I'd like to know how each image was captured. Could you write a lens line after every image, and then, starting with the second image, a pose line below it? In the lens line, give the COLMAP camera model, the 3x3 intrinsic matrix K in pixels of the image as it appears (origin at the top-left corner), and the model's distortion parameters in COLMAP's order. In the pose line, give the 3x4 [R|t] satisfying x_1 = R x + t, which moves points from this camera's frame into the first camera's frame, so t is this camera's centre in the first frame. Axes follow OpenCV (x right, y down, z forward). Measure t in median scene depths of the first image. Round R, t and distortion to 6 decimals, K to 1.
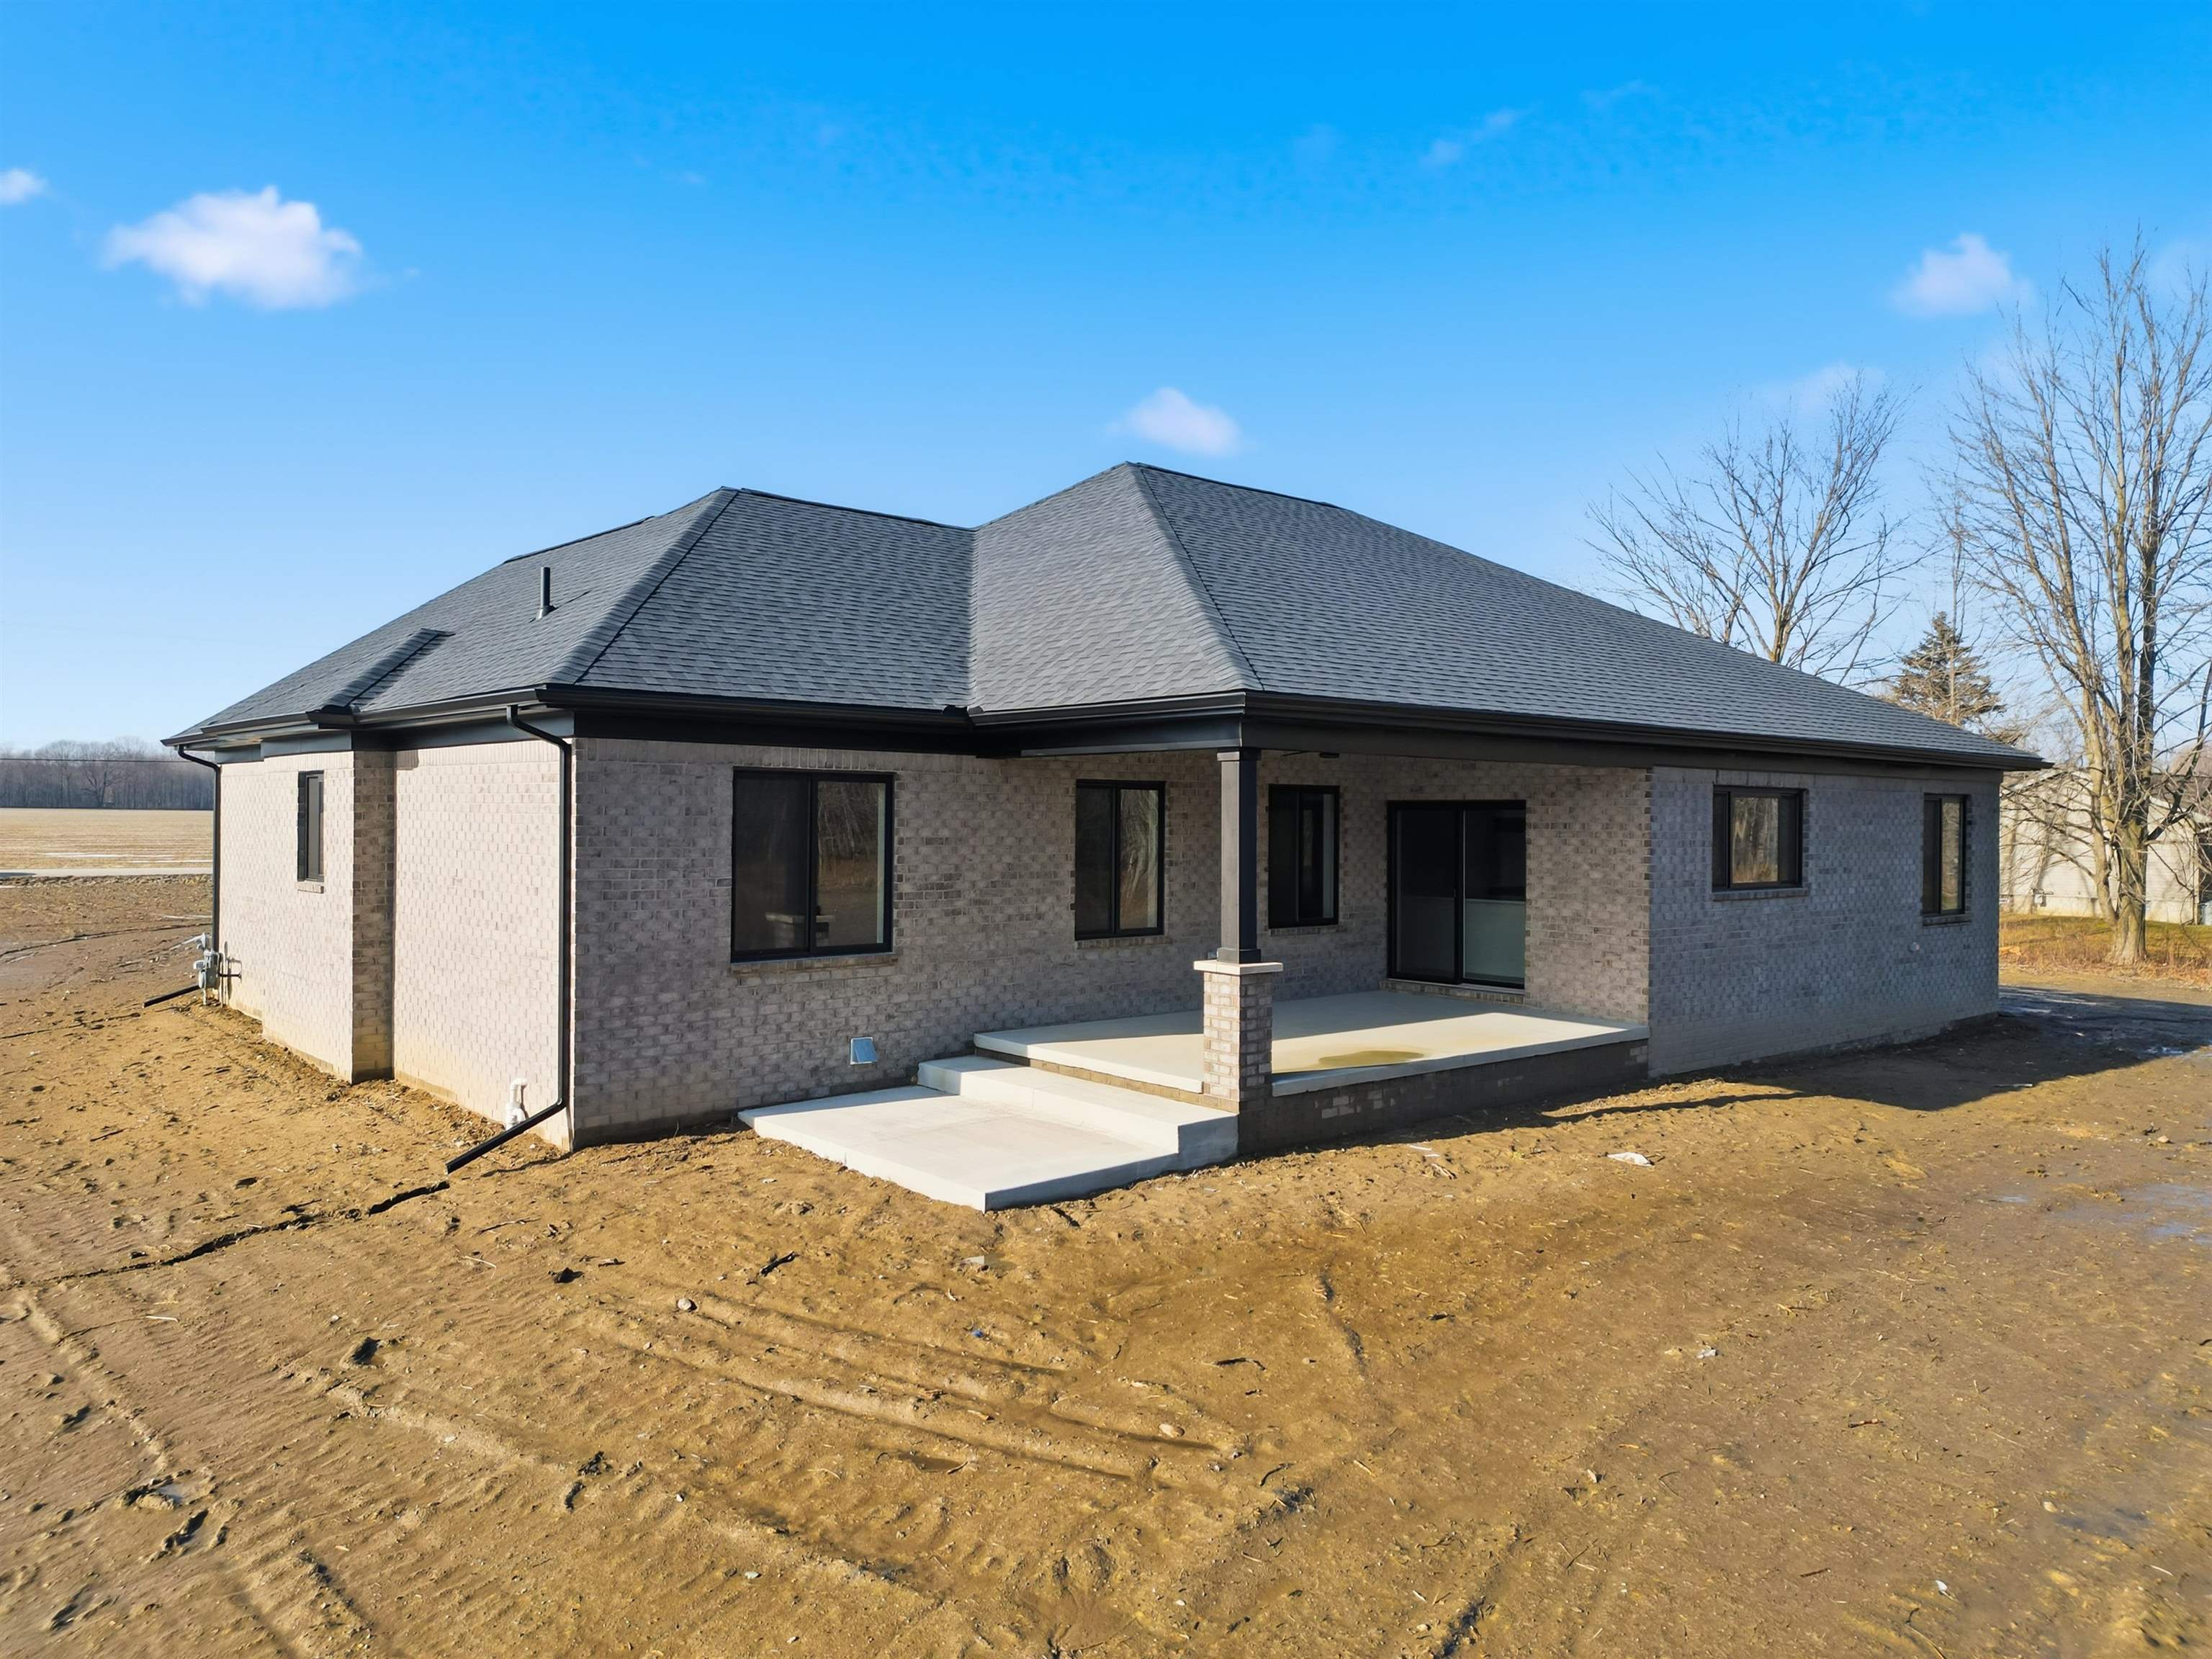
lens RADIAL K [[1535.7, 0, 1104.3], [0, 1535.7, 810.1], [0, 0, 1]] dist [0.042983, -0.017758]
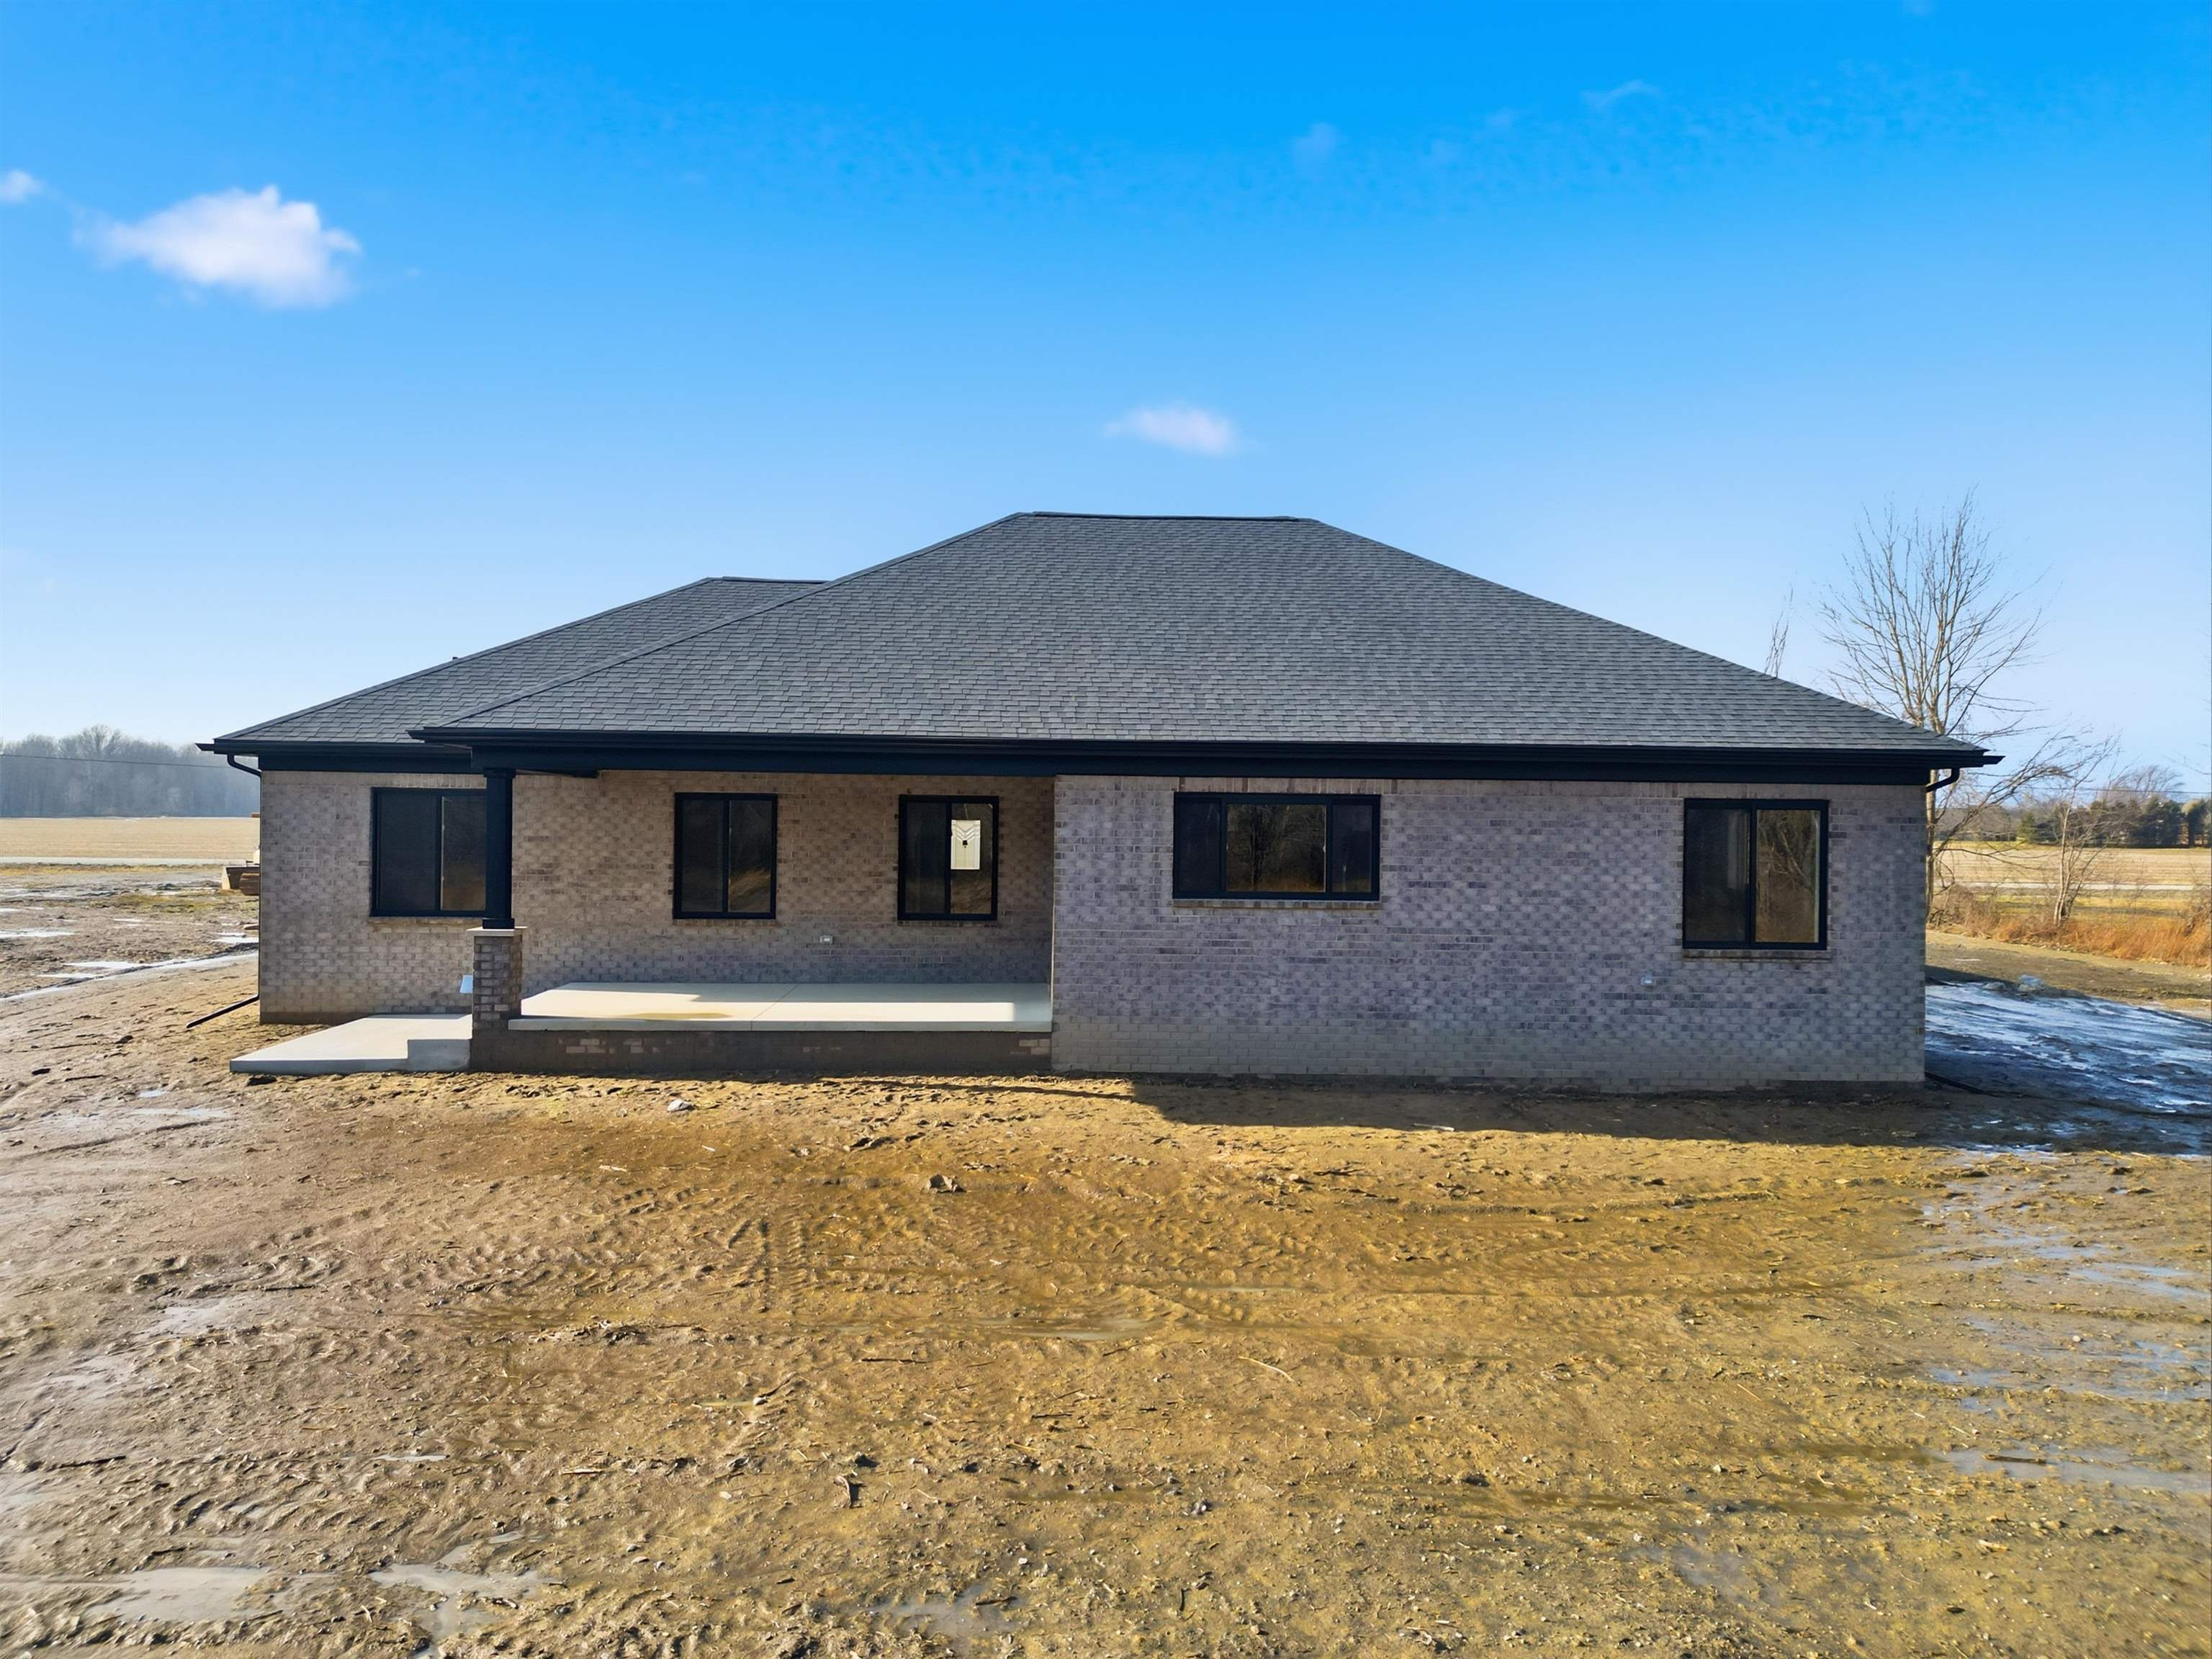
lens RADIAL K [[1535.7, 0, 1103.8], [0, 1535.7, 844.0], [0, 0, 1]] dist [0.042983, -0.017758]
pose [[0.787725, 0.005577, -0.616002, 1.135001], [-0.004271, 0.999984, 0.003591, 0.017380], [0.616012, -0.000198, 0.787736, 0.220008]]
